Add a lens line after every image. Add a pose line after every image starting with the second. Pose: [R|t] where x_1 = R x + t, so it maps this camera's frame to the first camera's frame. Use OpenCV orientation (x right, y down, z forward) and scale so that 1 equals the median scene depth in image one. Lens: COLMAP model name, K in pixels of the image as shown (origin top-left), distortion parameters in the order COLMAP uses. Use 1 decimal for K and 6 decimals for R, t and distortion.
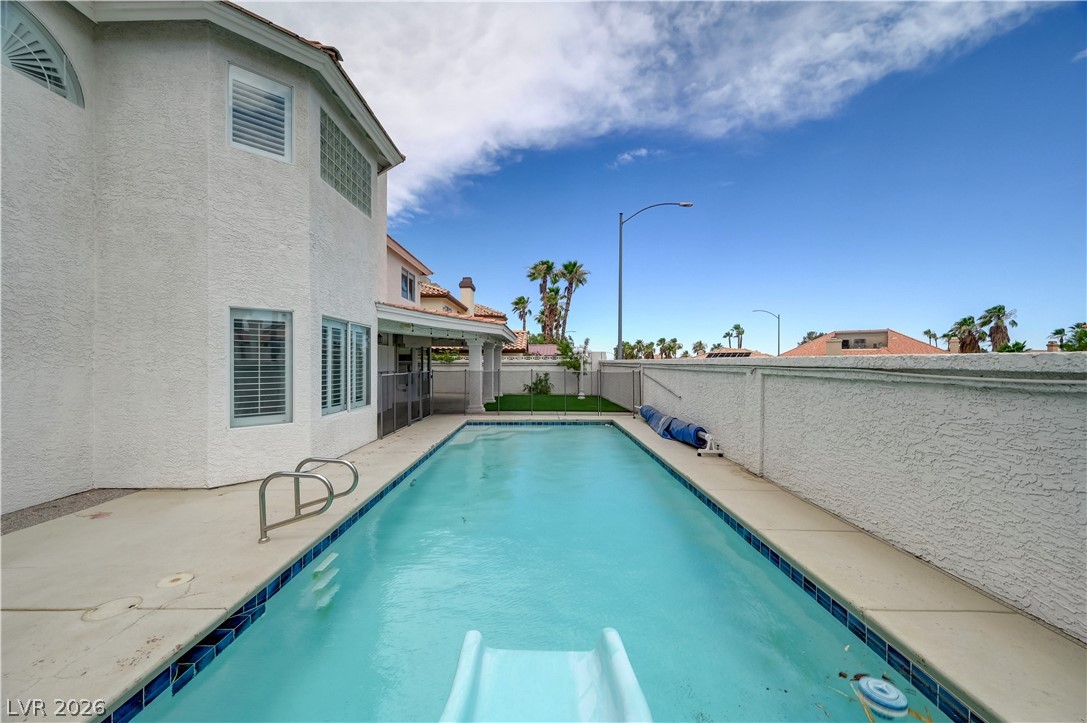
lens RADIAL K [[431.1, 0, 541.4], [0, 431.1, 361.2], [0, 0, 1]] dist [-0.006134, 0.002100]
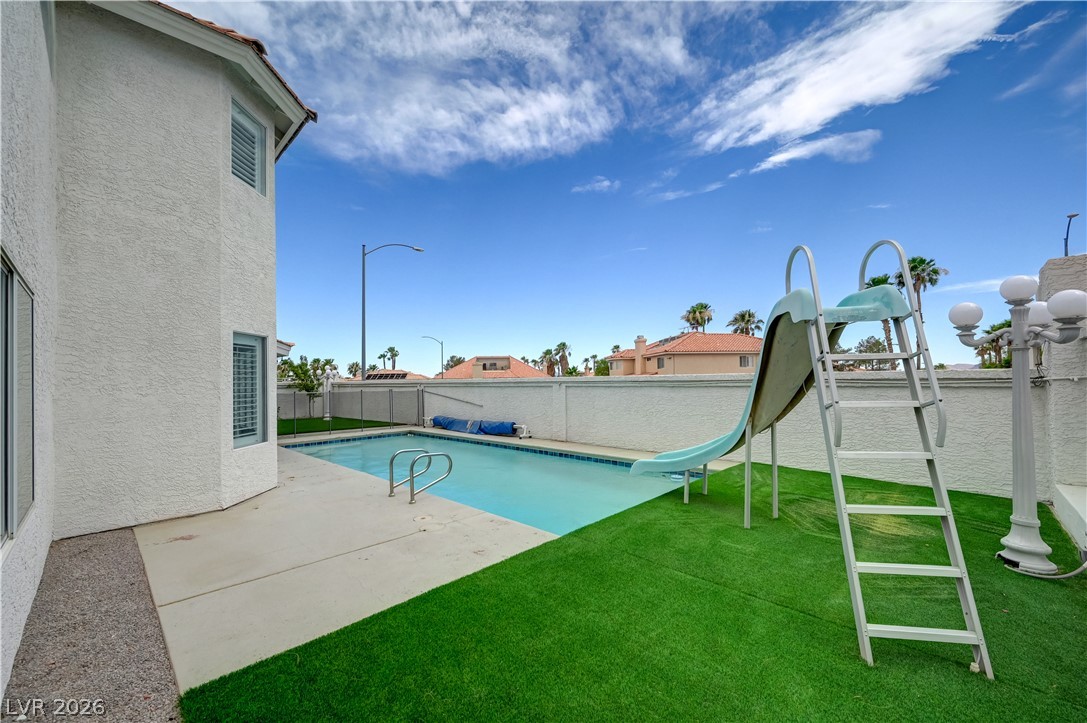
lens RADIAL K [[431.1, 0, 551.0], [0, 431.1, 365.5], [0, 0, 1]] dist [-0.006134, 0.002100]
pose [[0.688248, 0.014286, 0.725335, -0.441260], [0.014123, 0.999353, -0.033084, 0.000494], [-0.725338, 0.033014, 0.687600, -0.120775]]
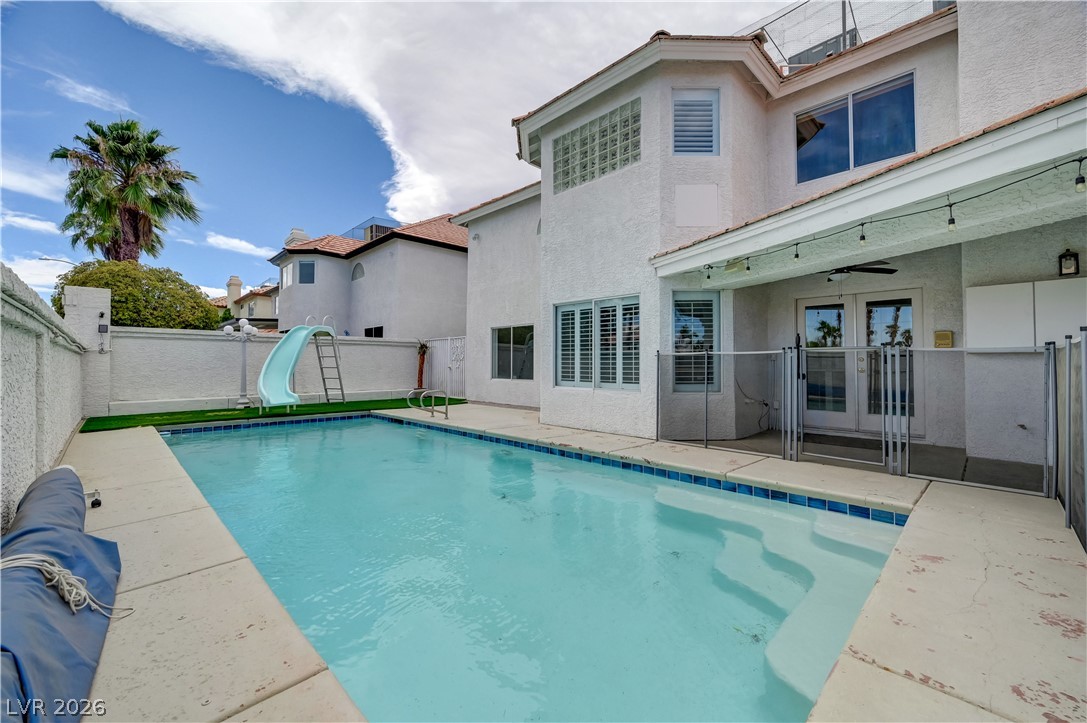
lens RADIAL K [[431.1, 0, 550.1], [0, 431.1, 350.1], [0, 0, 1]] dist [-0.006134, 0.002100]
pose [[-0.705351, -0.018742, -0.708610, 0.209429], [0.002892, 0.999566, -0.029316, 0.034684], [0.708852, -0.022727, -0.704991, 1.034364]]
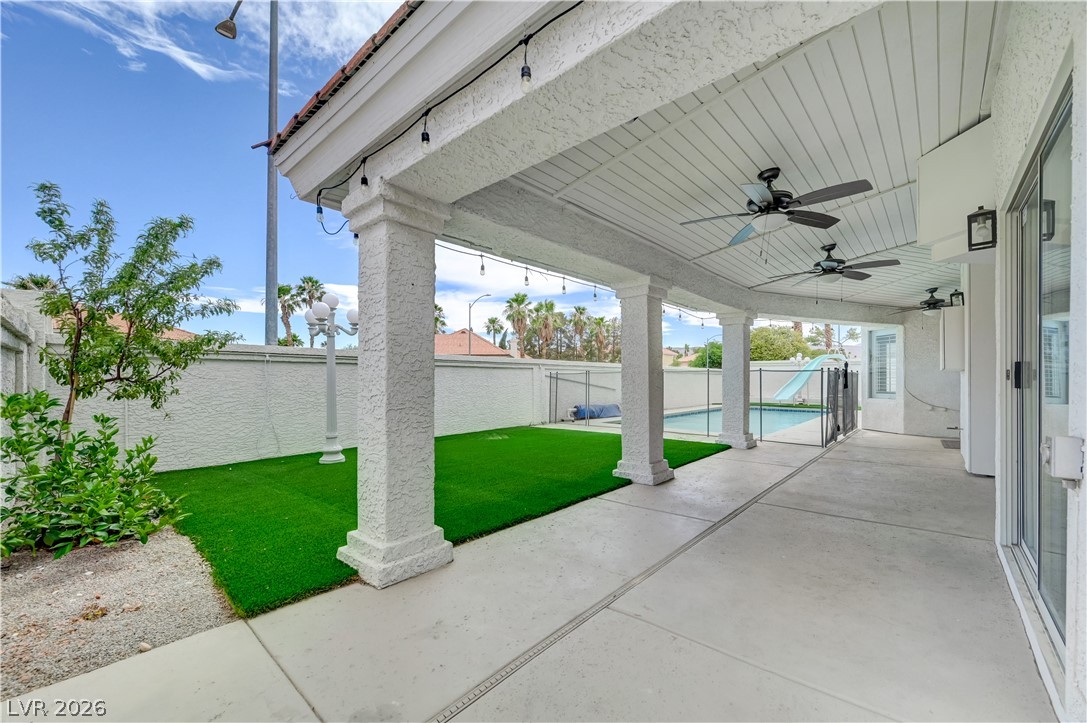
lens RADIAL K [[431.1, 0, 547.9], [0, 431.1, 374.4], [0, 0, 1]] dist [-0.006134, 0.002100]
pose [[-0.750416, 0.005071, 0.660946, -0.372078], [-0.003435, 0.999927, -0.011572, 0.039016], [-0.660956, -0.010955, -0.750344, 1.776986]]
